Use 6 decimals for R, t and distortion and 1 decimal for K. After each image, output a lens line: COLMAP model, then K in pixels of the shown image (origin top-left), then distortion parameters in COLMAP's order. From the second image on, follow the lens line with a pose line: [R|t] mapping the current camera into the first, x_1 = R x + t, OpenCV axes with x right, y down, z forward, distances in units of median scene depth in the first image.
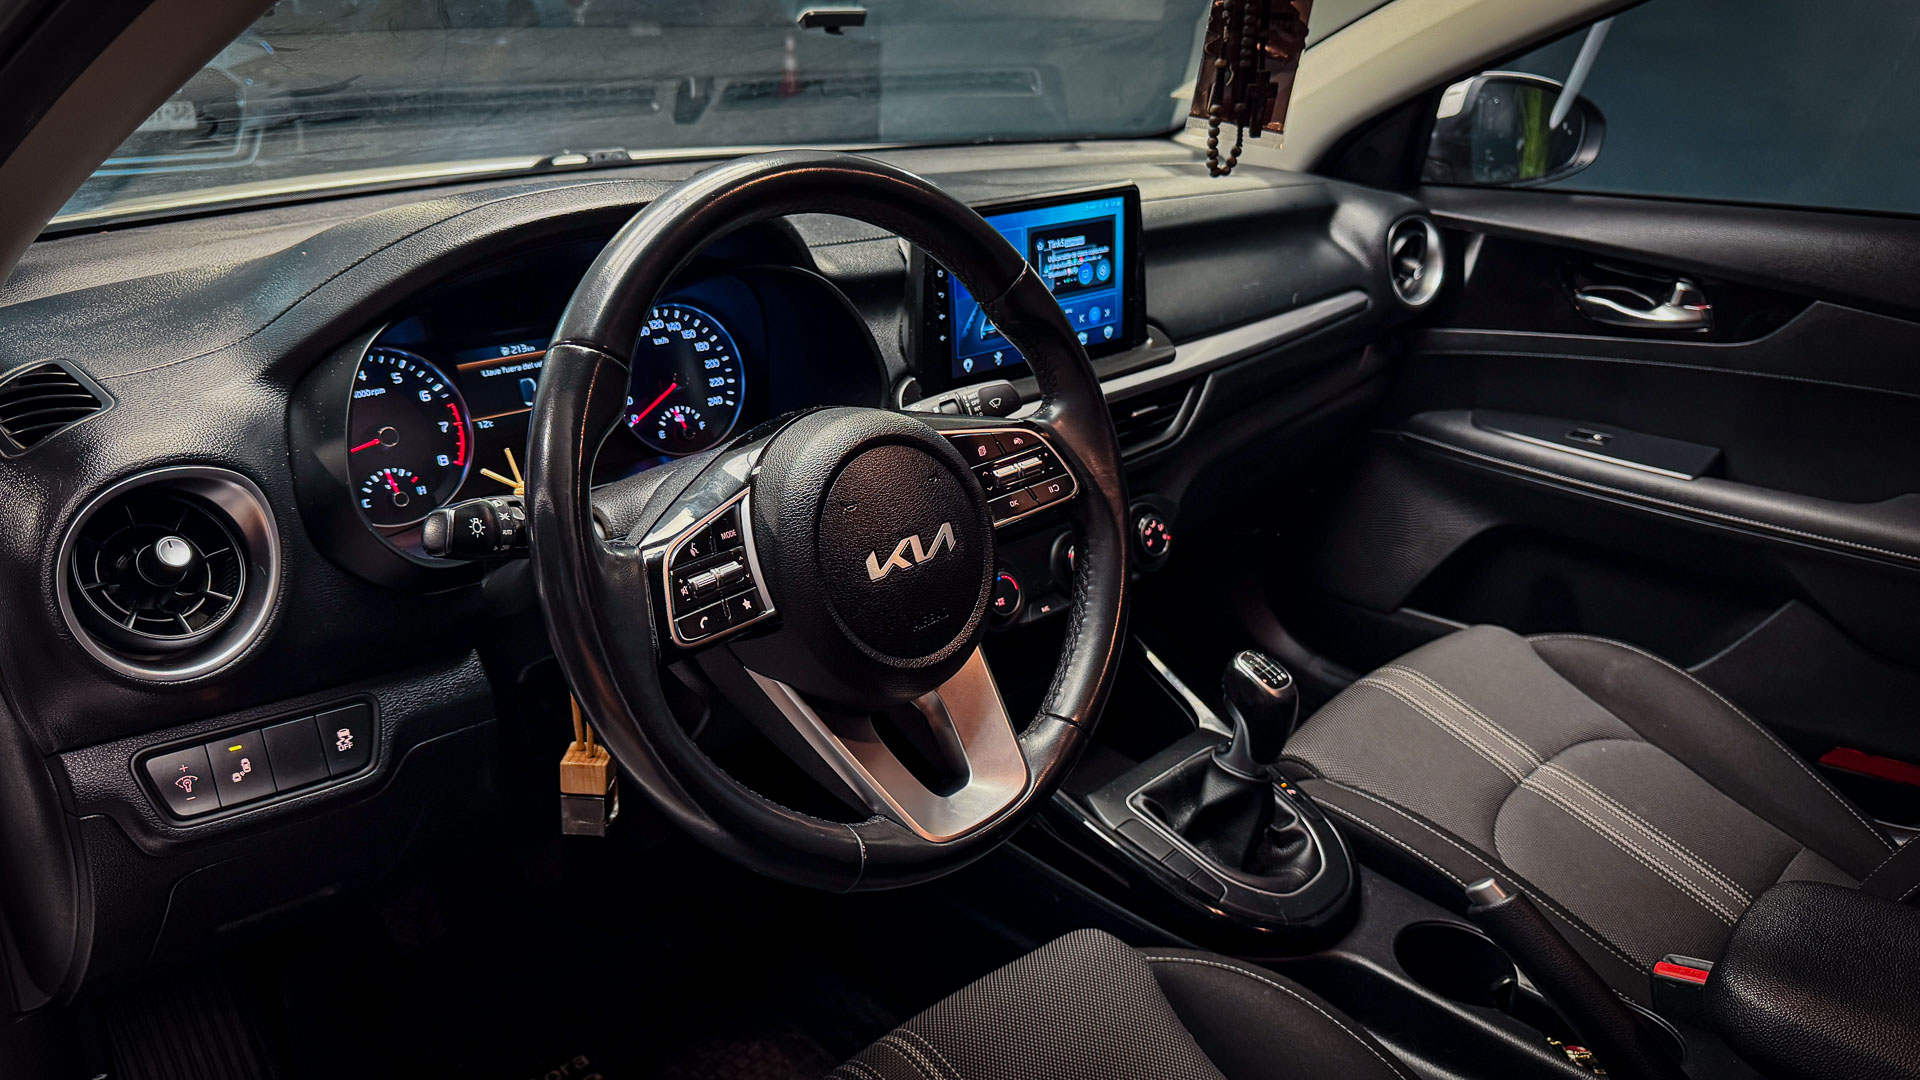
lens RADIAL K [[1368.1, 0, 990.7], [0, 1368.1, 550.0], [0, 0, 1]] dist [0.115391, -0.165897]
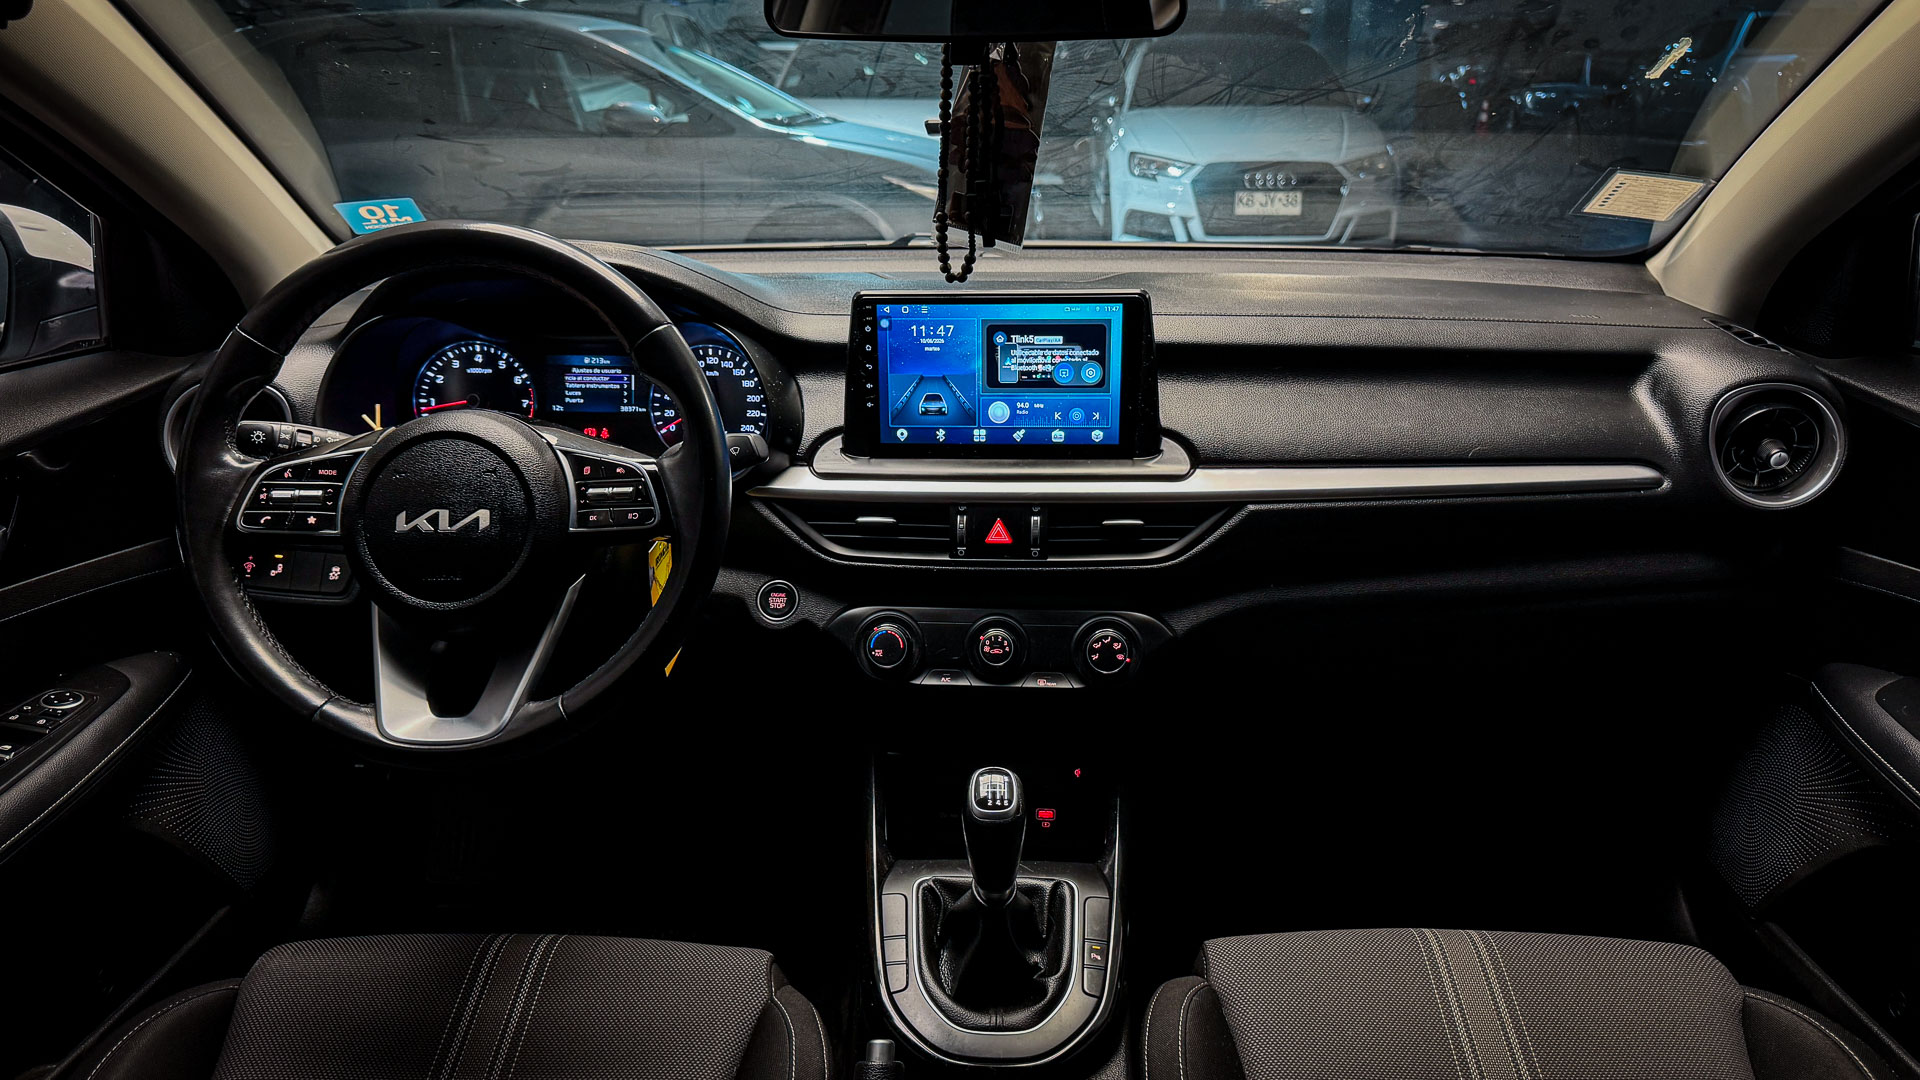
lens RADIAL K [[1366.8, 0, 960.0], [0, 1366.8, 540.0], [0, 0, 1]] dist [0.196576, -0.452536]
pose [[0.660506, 0.215451, -0.719245, 0.849658], [-0.265875, 0.962989, 0.044303, -0.118851], [0.702170, 0.161967, 0.693342, 0.298372]]
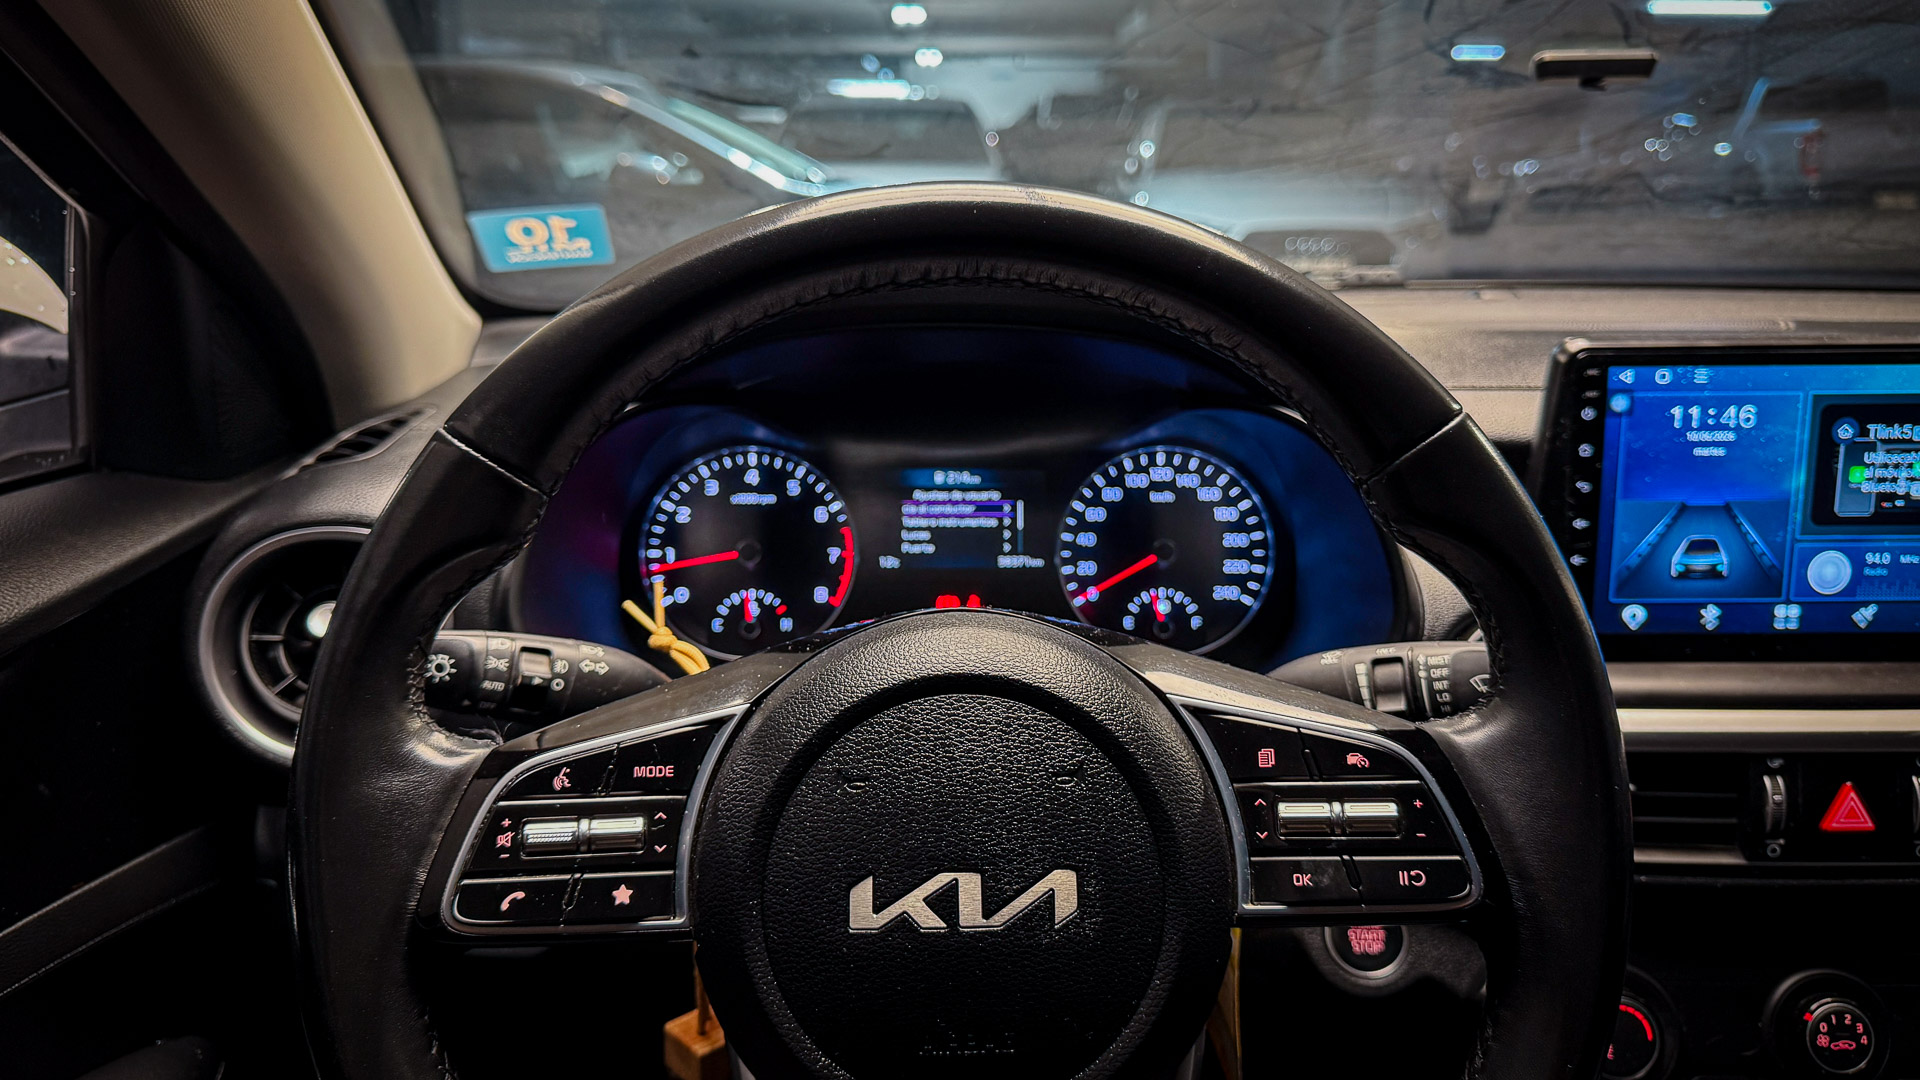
lens RADIAL K [[1422.6, 0, 967.8], [0, 1422.6, 526.8], [0, 0, 1]] dist [0.111645, -0.187485]
pose [[0.690166, 0.155407, -0.706767, 0.216109], [-0.254531, 0.966392, -0.036058, -0.082679], [0.677411, 0.204780, 0.706526, 0.403545]]
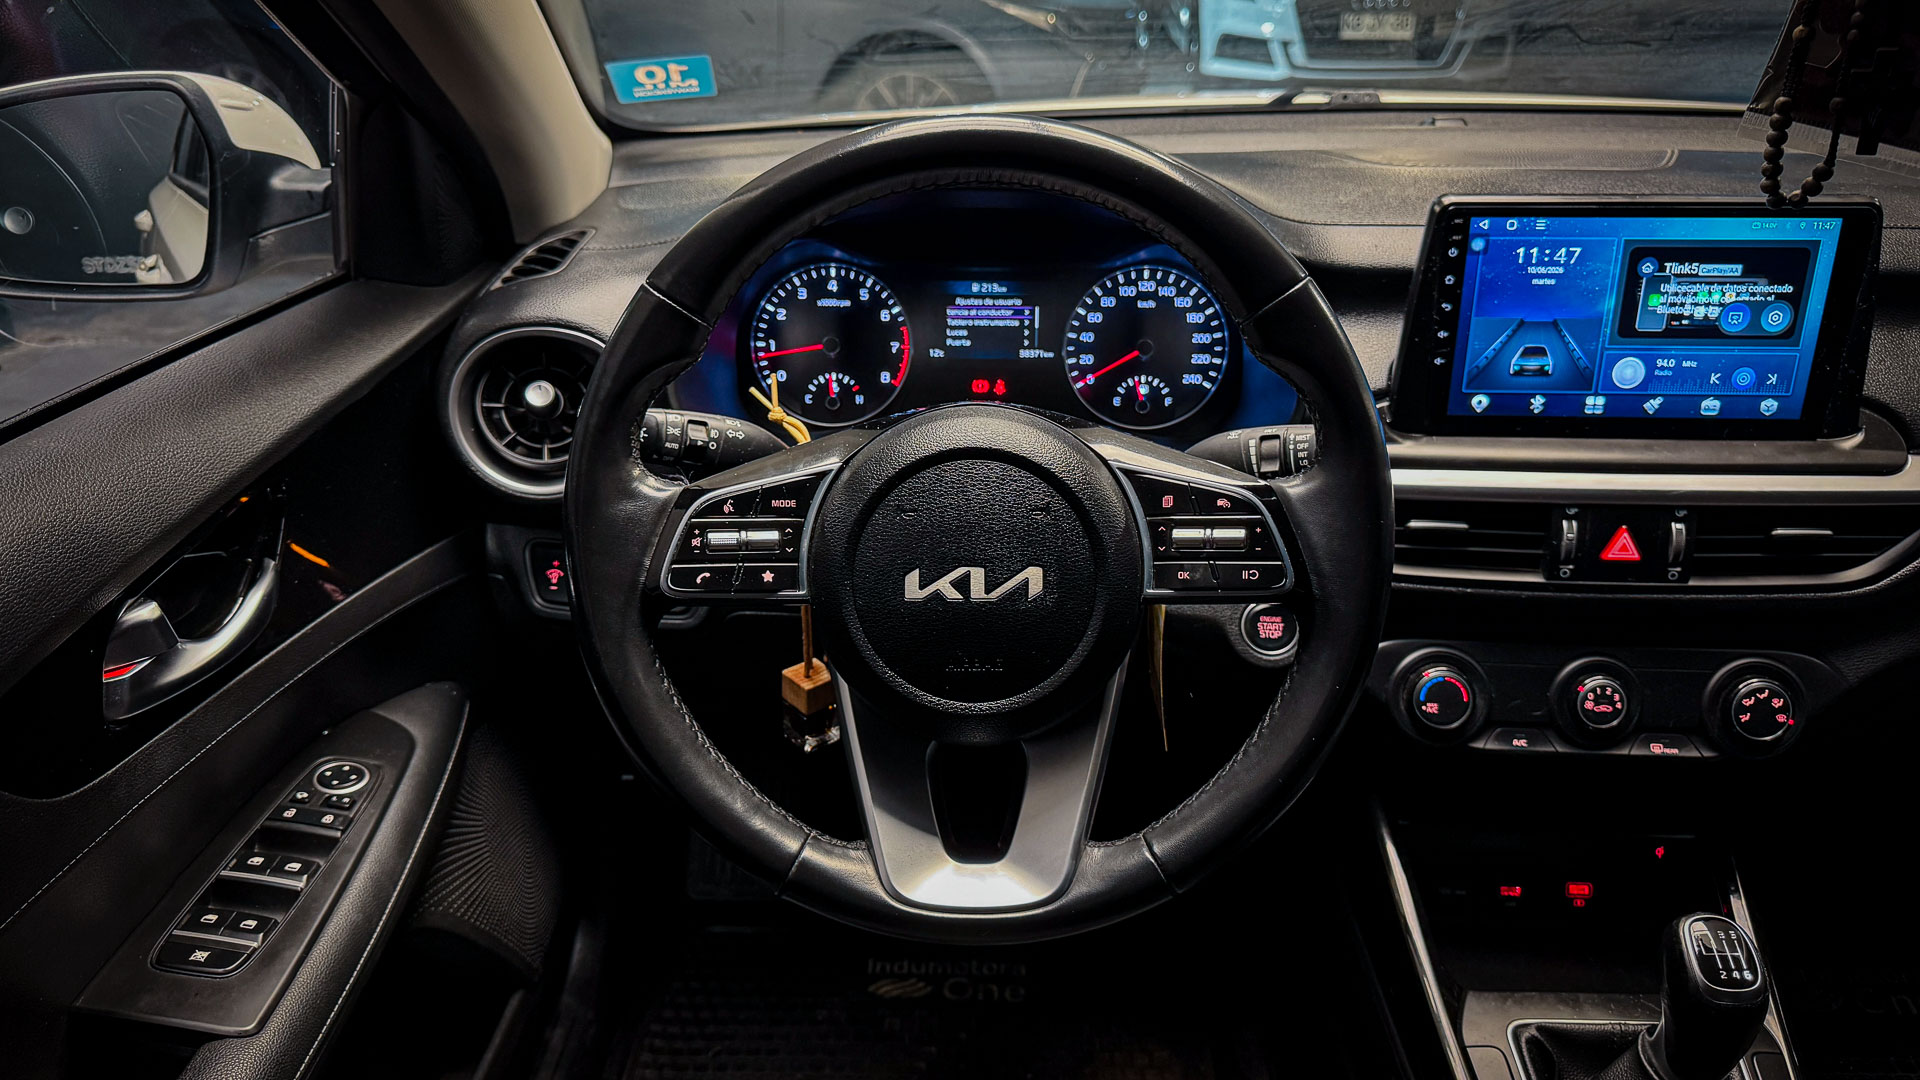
lens RADIAL K [[1376.5, 0, 959.8], [0, 1376.5, 550.3], [0, 0, 1]] dist [0.138953, -0.276456]
pose [[0.654409, 0.302553, -0.692973, 0.373956], [-0.265356, 0.950064, 0.164210, -0.112041], [0.708051, 0.076423, 0.702014, 0.260544]]
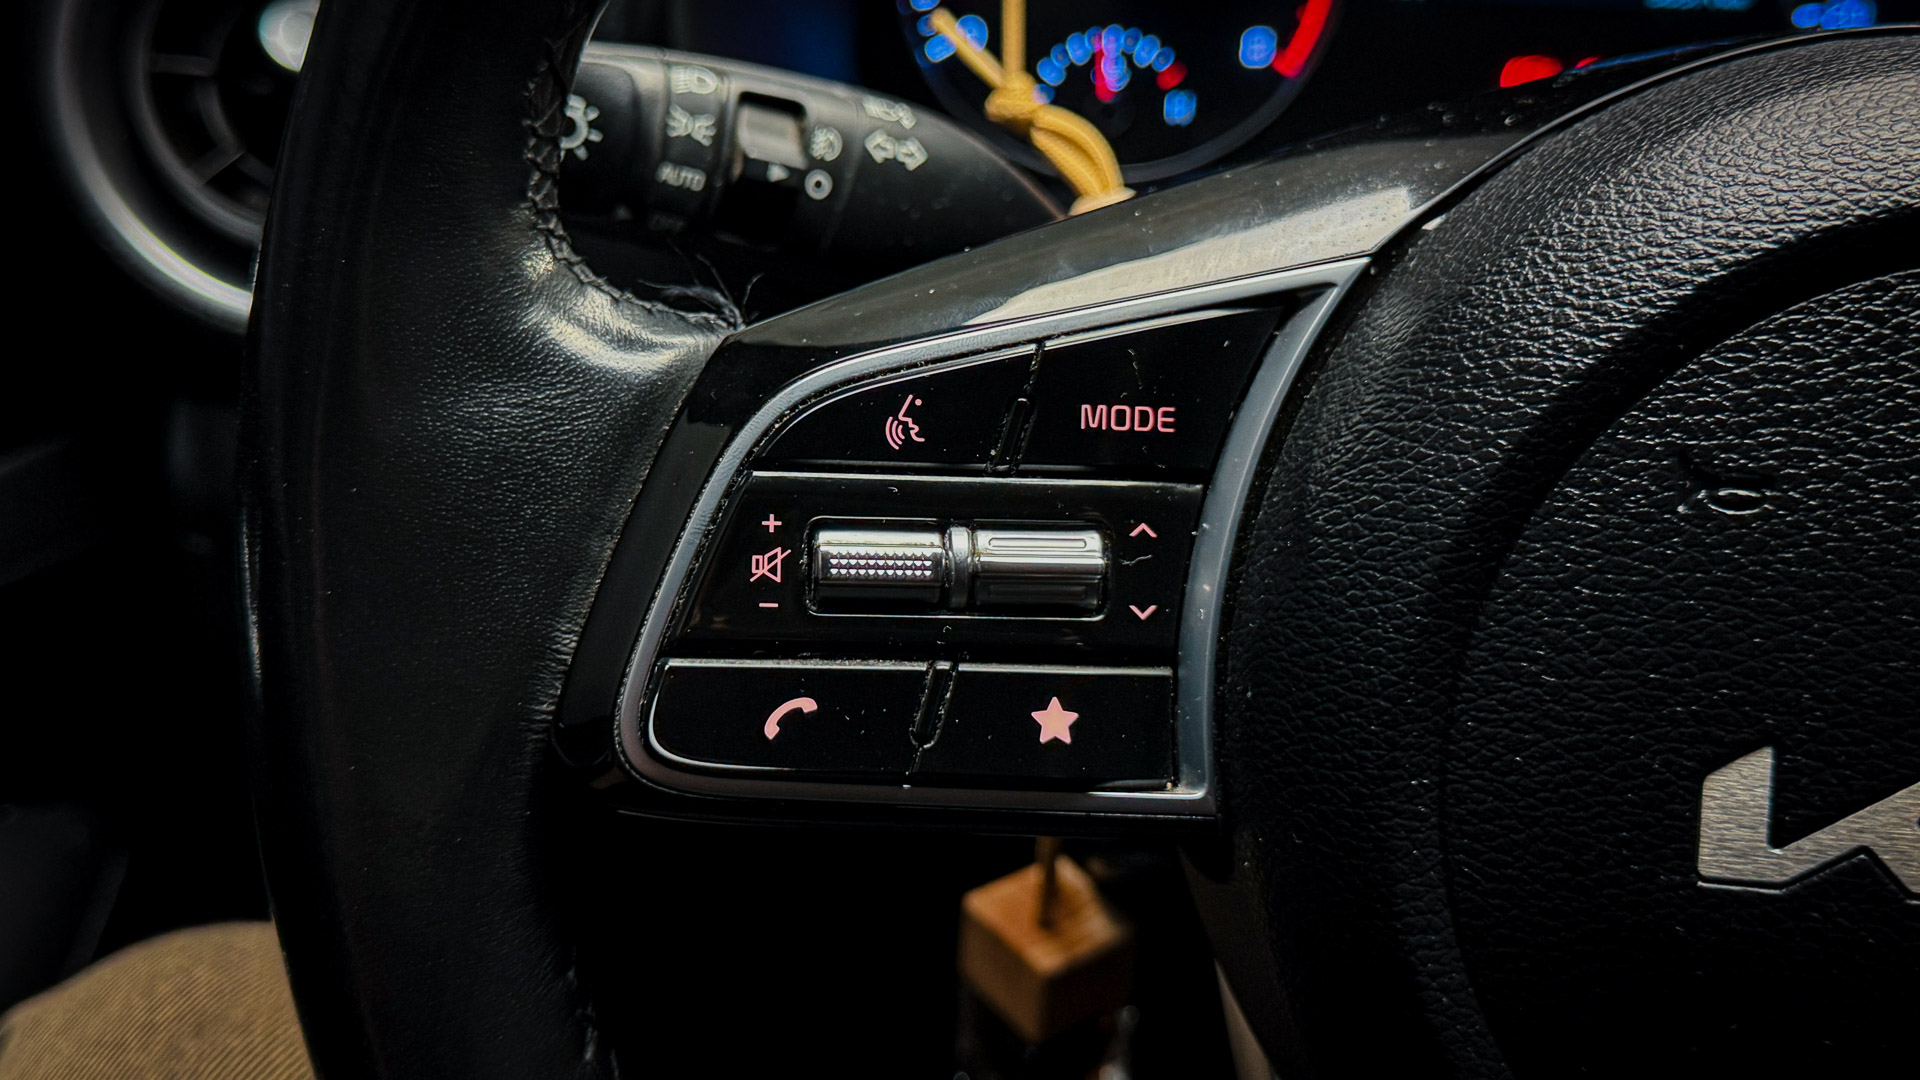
lens RADIAL K [[2286.7, 0, 825.3], [0, 2286.7, 541.0], [0, 0, 1]] dist [0.024374, 0.003925]
pose [[0.548638, 0.360730, -0.754235, 0.053072], [-0.282884, 0.929016, 0.238551, -0.045295], [0.786749, 0.082482, 0.611738, 0.466455]]
